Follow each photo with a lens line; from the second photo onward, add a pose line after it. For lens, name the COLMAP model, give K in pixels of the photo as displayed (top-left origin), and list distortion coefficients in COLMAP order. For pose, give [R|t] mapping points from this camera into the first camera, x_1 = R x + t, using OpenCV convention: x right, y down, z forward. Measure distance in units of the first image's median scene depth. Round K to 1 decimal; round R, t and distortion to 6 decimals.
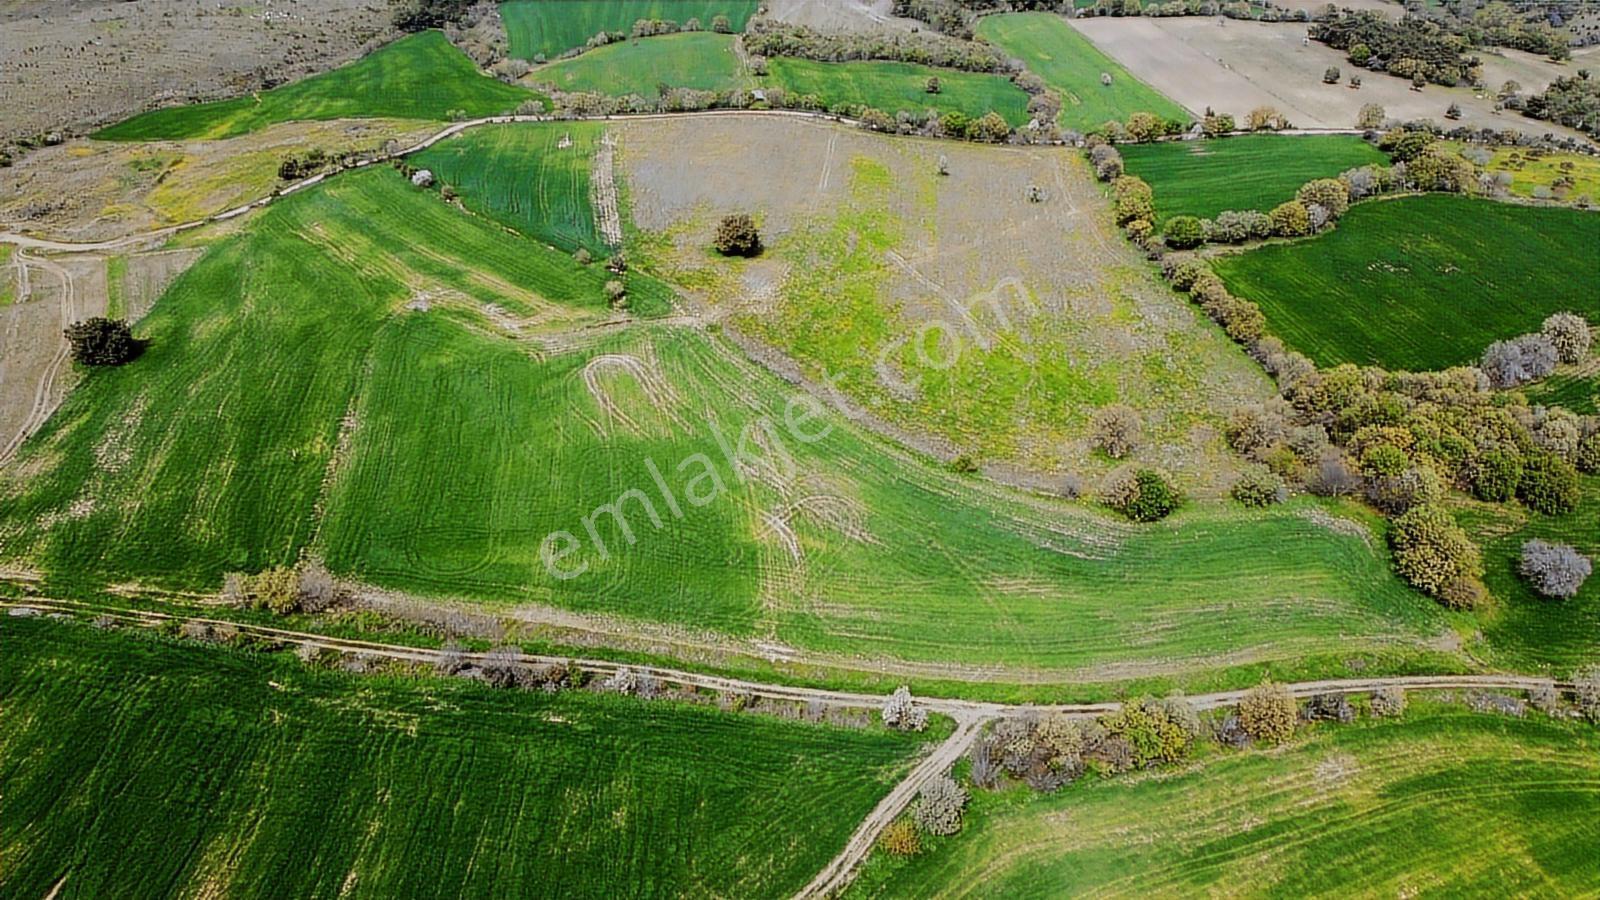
lens RADIAL K [[1194.4, 0, 802.0], [0, 1194.4, 484.9], [0, 0, 1]] dist [-0.008353, 0.000281]
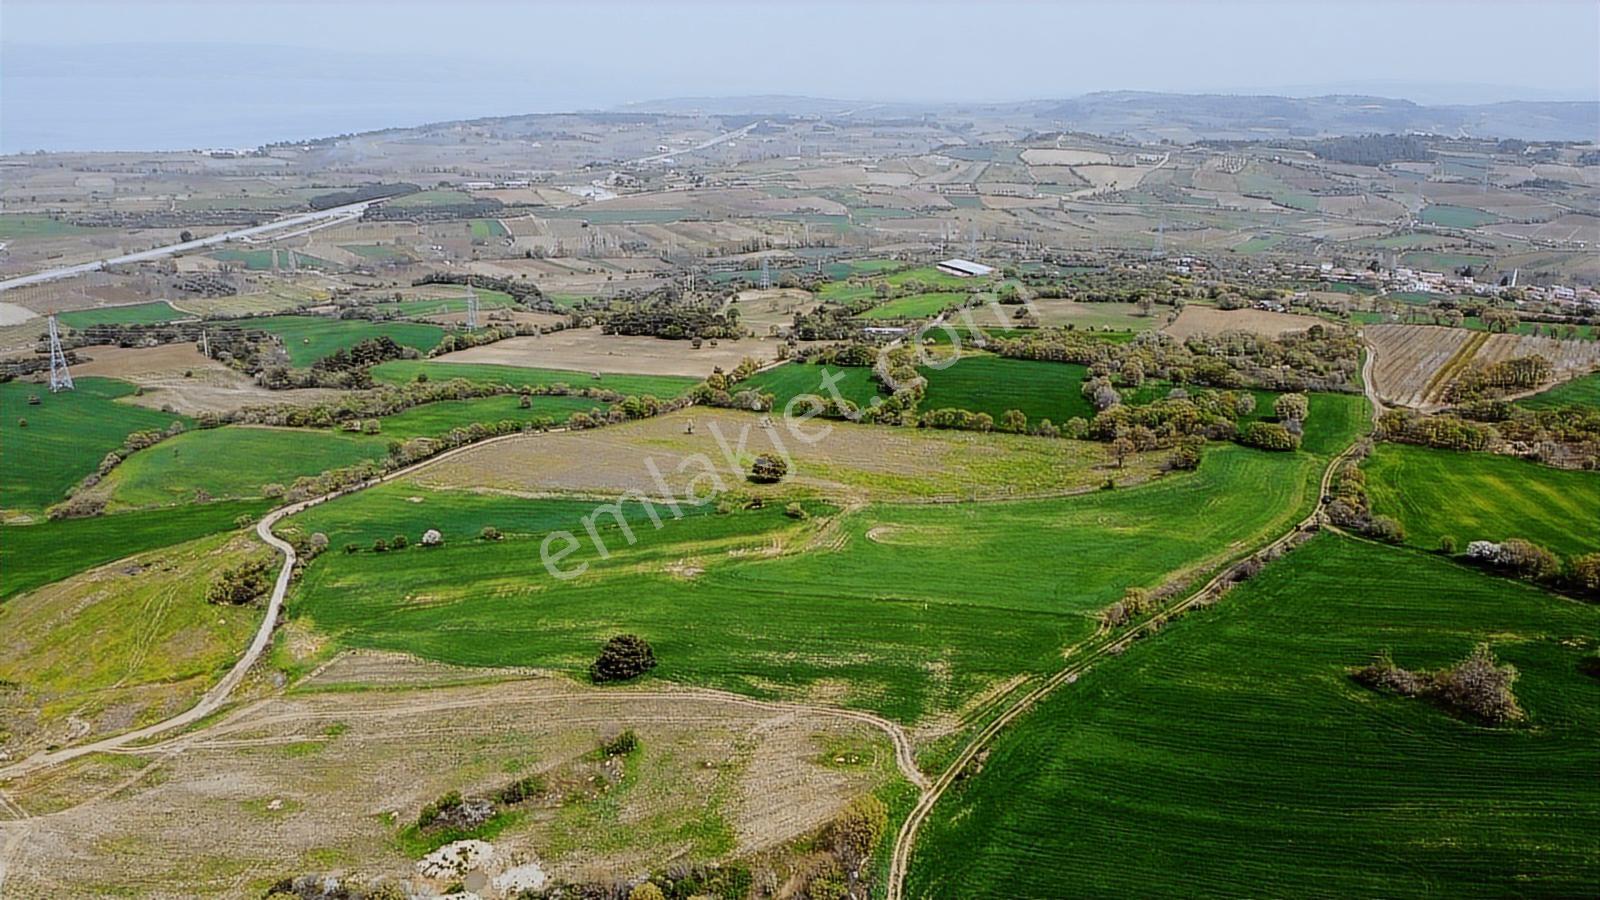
lens RADIAL K [[1212.2, 0, 802.6], [0, 1212.2, 455.7], [0, 0, 1]] dist [-0.008545, -0.006896]
pose [[0.576828, -0.249399, 0.777862, -1.031311], [0.473349, 0.878131, -0.069468, -0.100065], [-0.665740, 0.408272, 0.624583, 0.095739]]
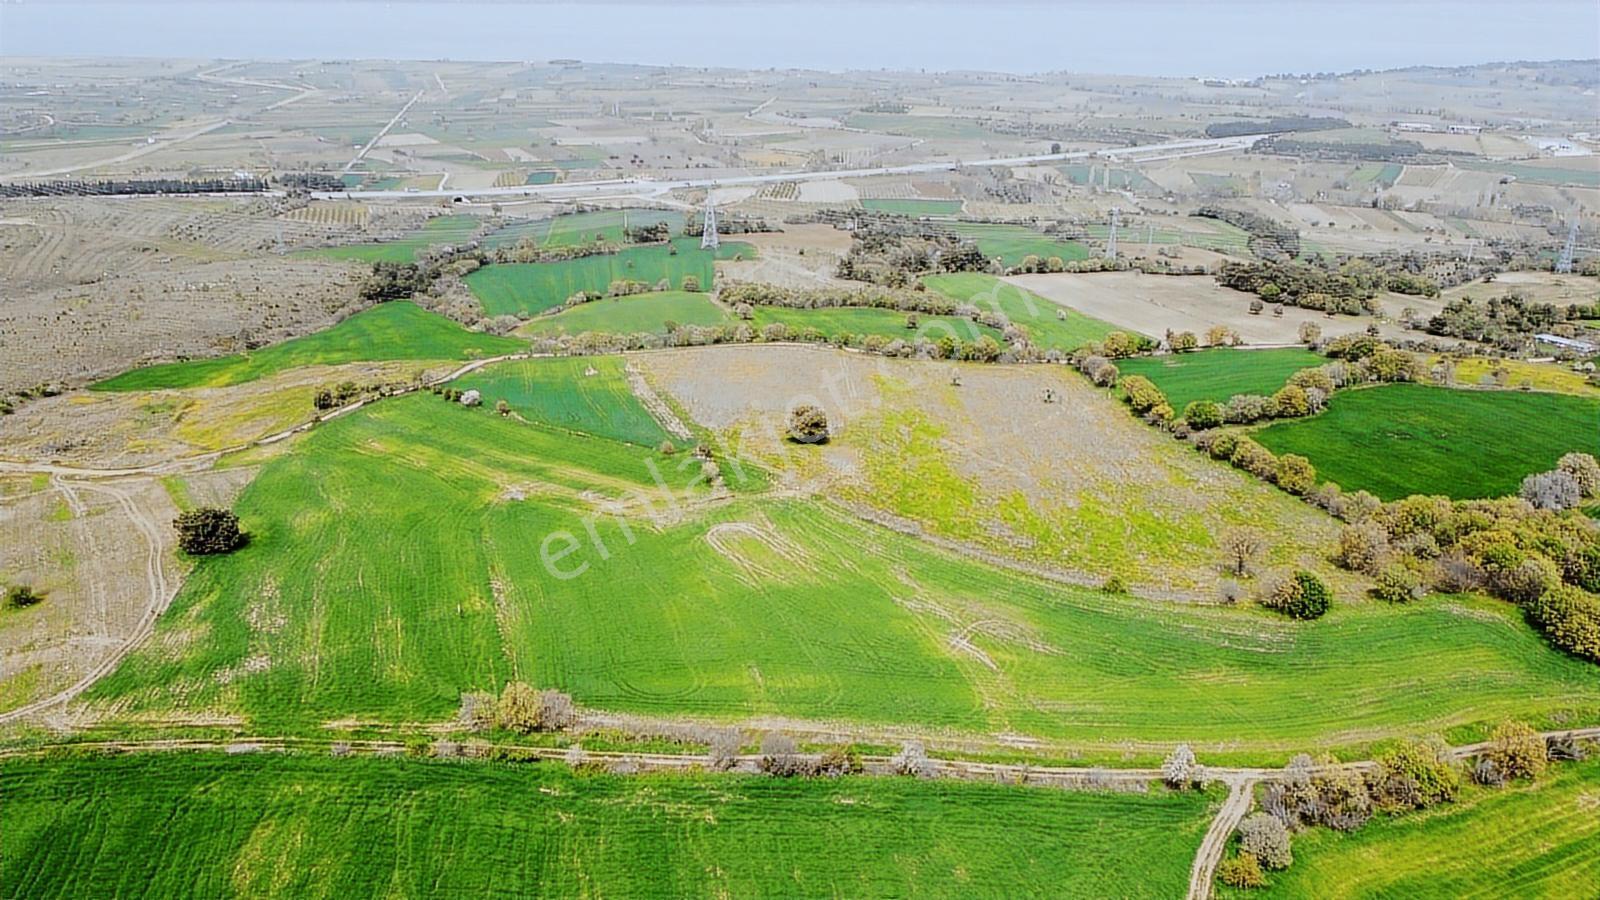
lens RADIAL K [[1209.5, 0, 800.3], [0, 1209.5, 454.3], [0, 0, 1]] dist [-0.005905, 0.000967]
pose [[0.993697, -0.038046, 0.105442, -0.162482], [0.064299, 0.963964, -0.258145, 0.083792], [-0.091821, 0.263298, 0.960335, -0.013538]]
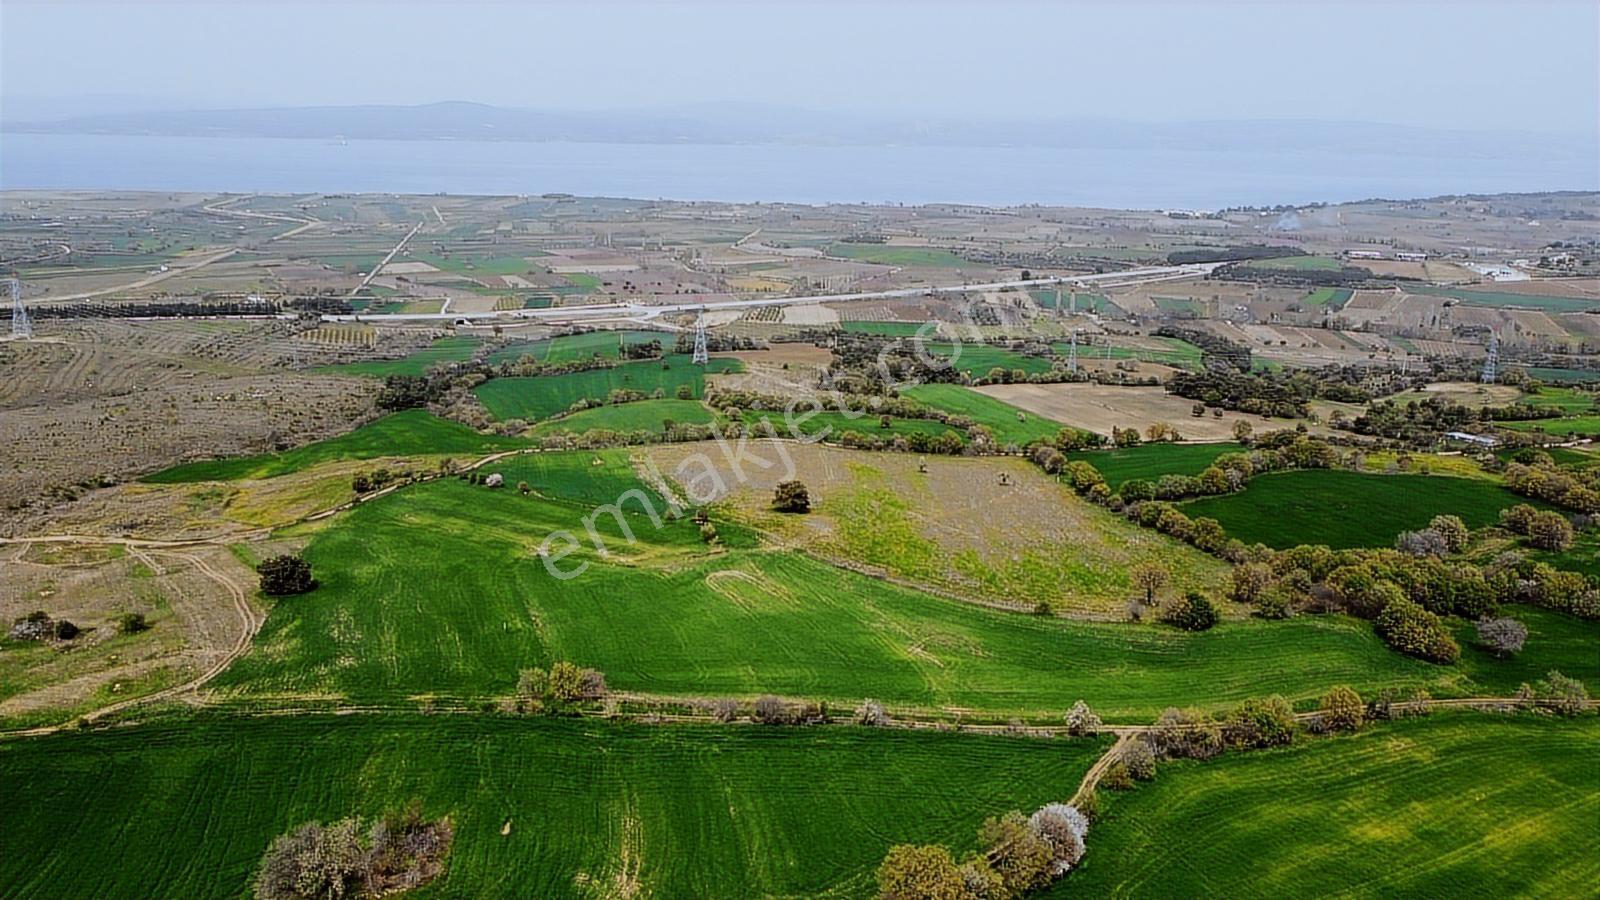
lens RADIAL K [[1207.7, 0, 800.8], [0, 1207.7, 457.2], [0, 0, 1]] dist [0.001063, -0.009137]
pose [[0.992069, -0.030410, 0.121961, -0.180513], [0.072036, 0.932694, -0.353402, 0.176425], [-0.103005, 0.359385, 0.927487, -0.147353]]
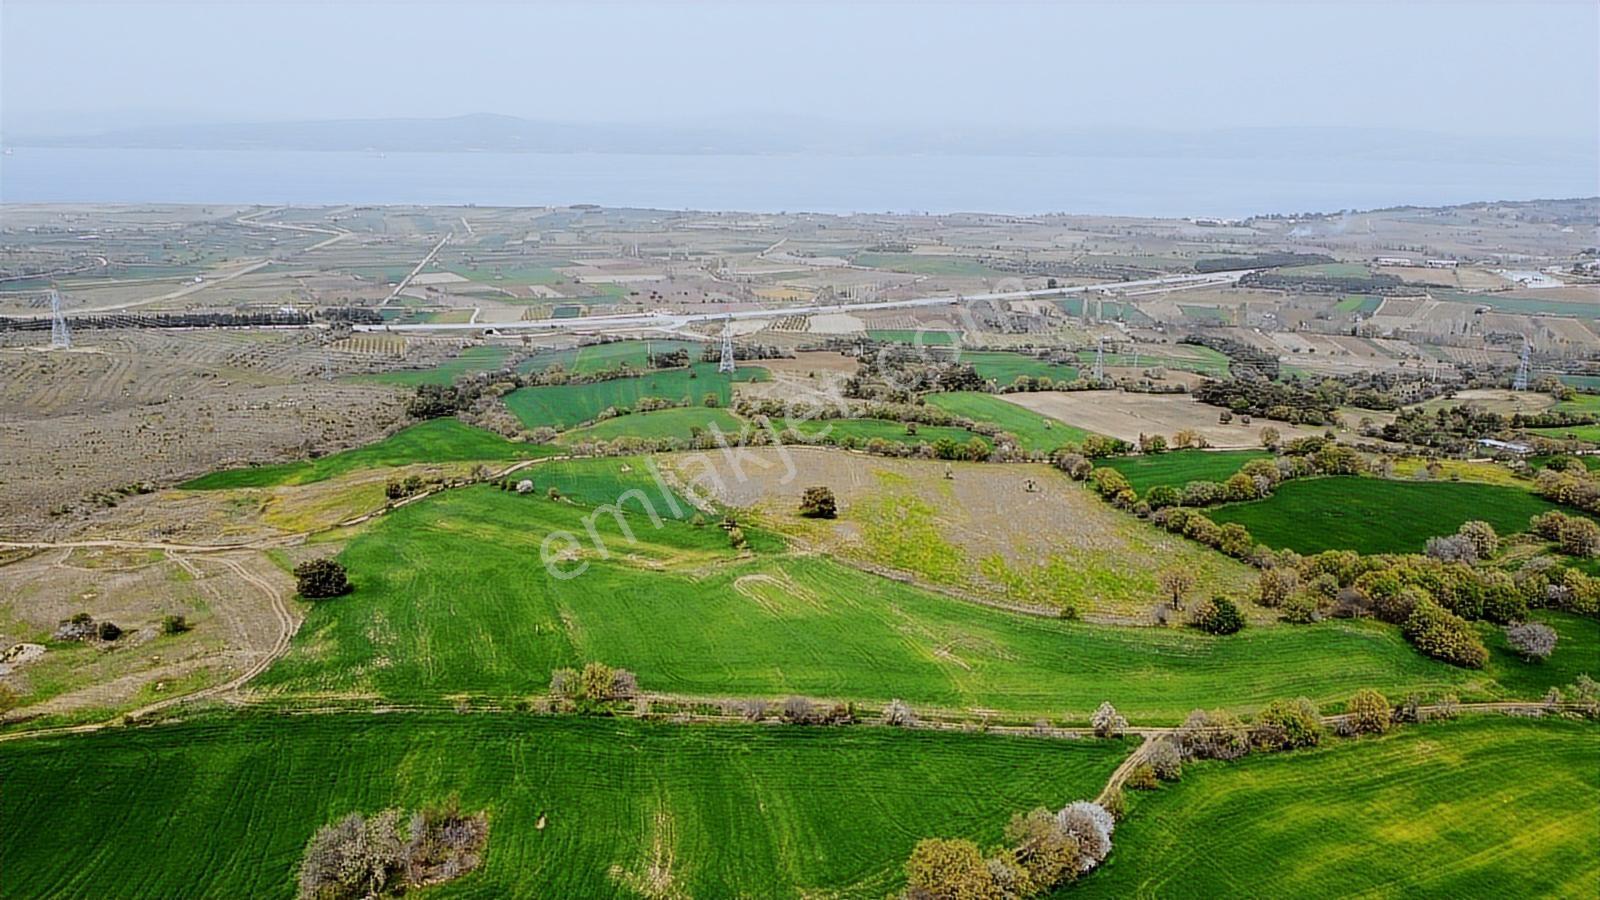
lens RADIAL K [[1207.7, 0, 800.8], [0, 1207.7, 457.2], [0, 0, 1]] dist [0.001063, -0.009137]
pose [[0.994421, -0.029747, 0.101199, -0.183098], [0.064666, 0.929896, -0.362094, 0.182571], [-0.083334, 0.366618, 0.926632, -0.154618]]
